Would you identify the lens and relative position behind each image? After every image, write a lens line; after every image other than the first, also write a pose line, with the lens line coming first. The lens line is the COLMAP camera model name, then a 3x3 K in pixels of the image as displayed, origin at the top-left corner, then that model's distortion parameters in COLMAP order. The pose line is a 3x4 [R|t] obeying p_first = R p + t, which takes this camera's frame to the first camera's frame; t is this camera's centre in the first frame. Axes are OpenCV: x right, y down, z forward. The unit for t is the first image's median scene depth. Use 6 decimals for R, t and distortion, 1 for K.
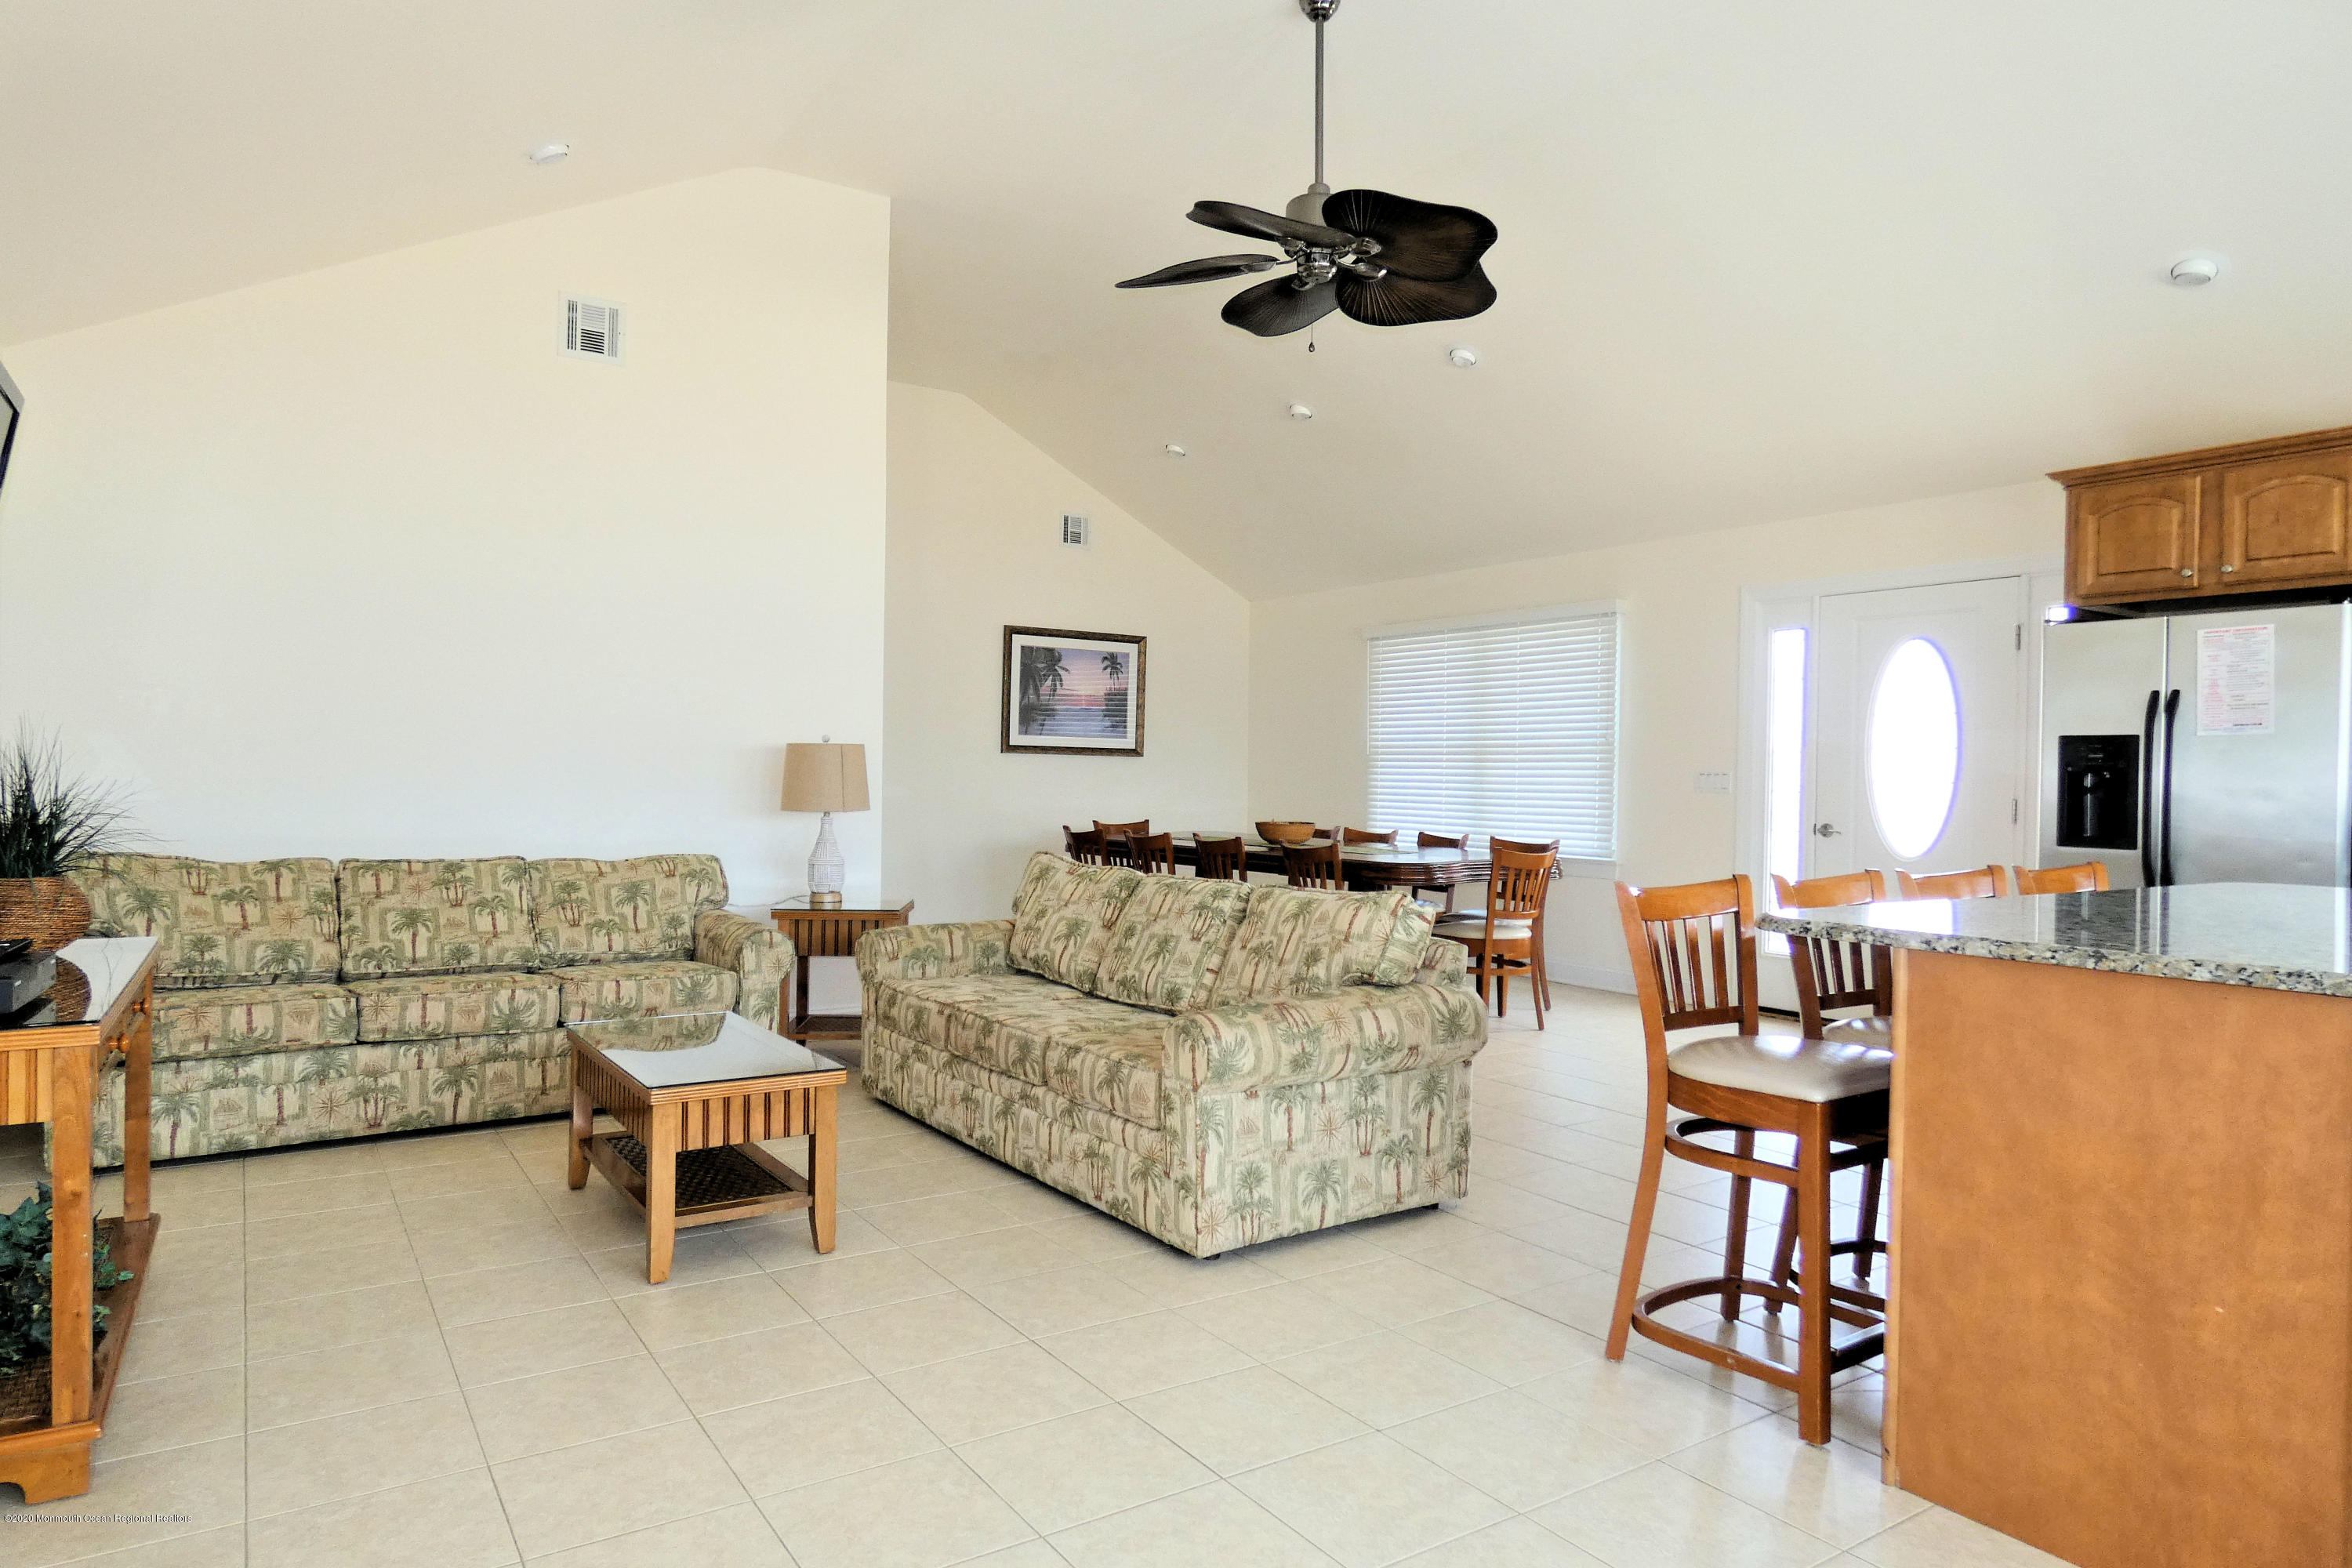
lens RADIAL K [[1404.6, 0, 1175.1], [0, 1404.6, 783.7], [0, 0, 1]] dist [0.006377, 0.000578]
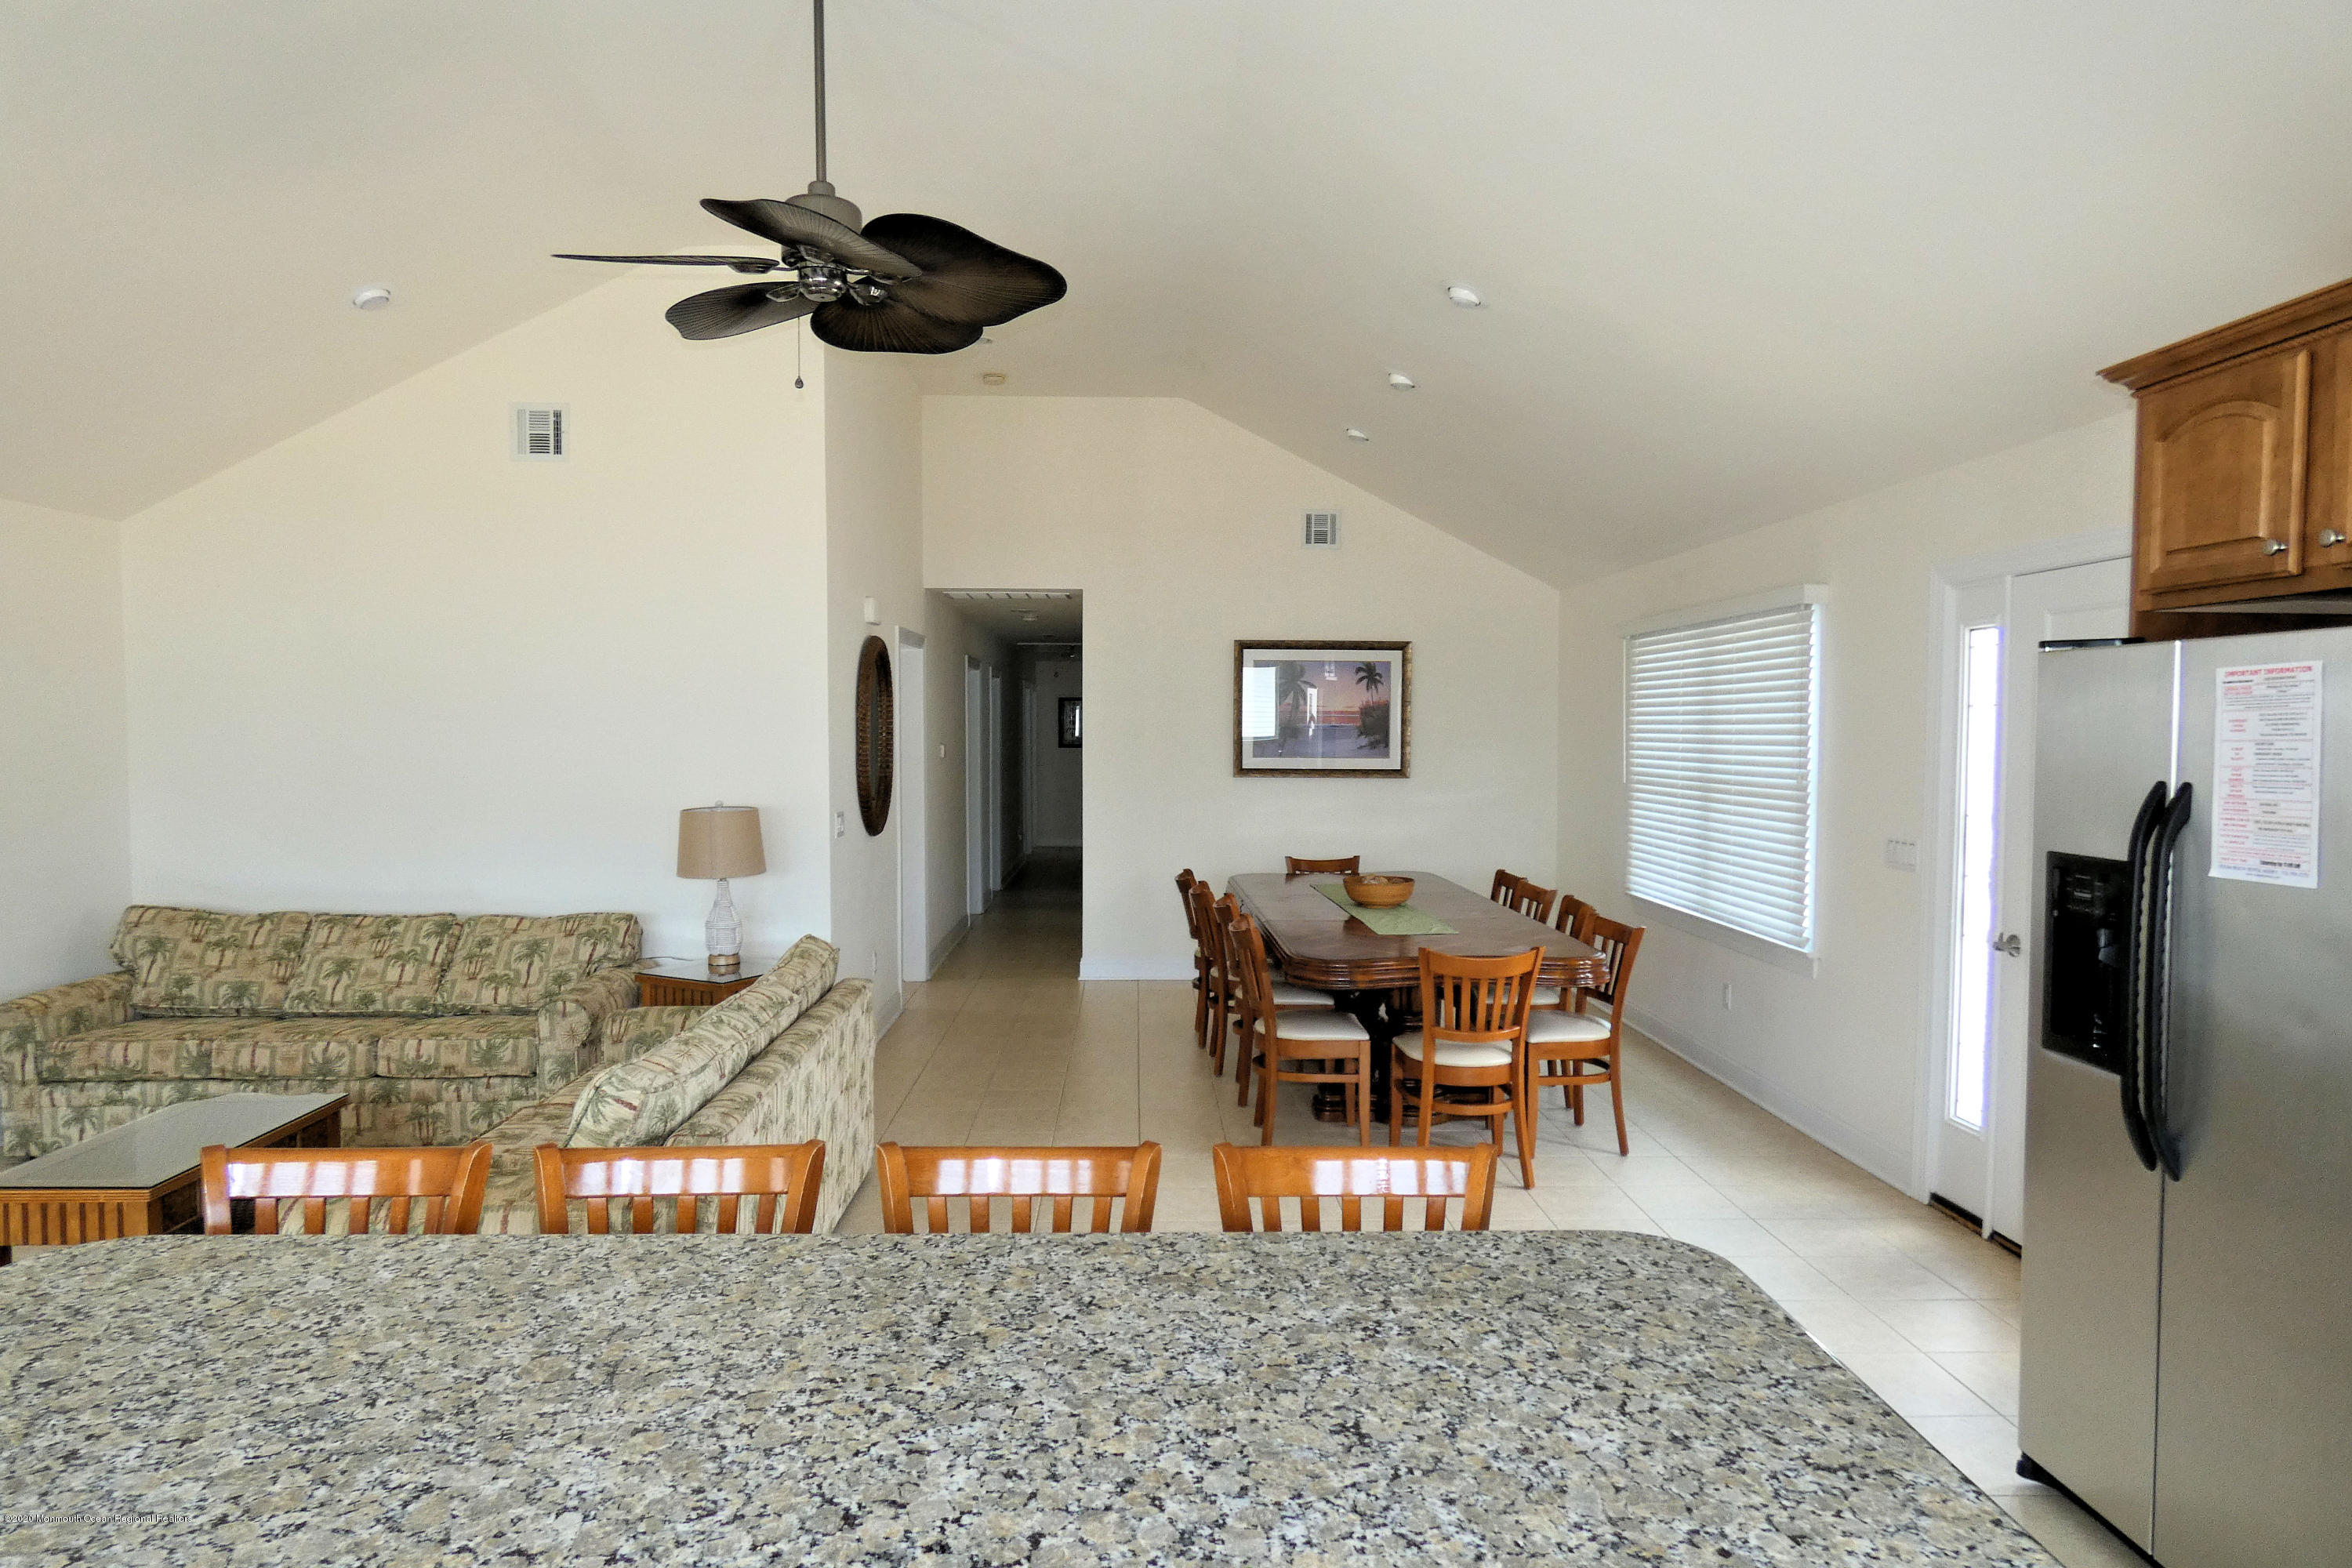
lens RADIAL K [[1404.6, 0, 1176.1], [0, 1404.6, 785.2], [0, 0, 1]] dist [0.006377, 0.000578]
pose [[0.847238, 0.007944, -0.531155, 0.676019], [0.007256, 0.999622, 0.026524, -0.083011], [0.531165, -0.026326, 0.846860, 0.370243]]
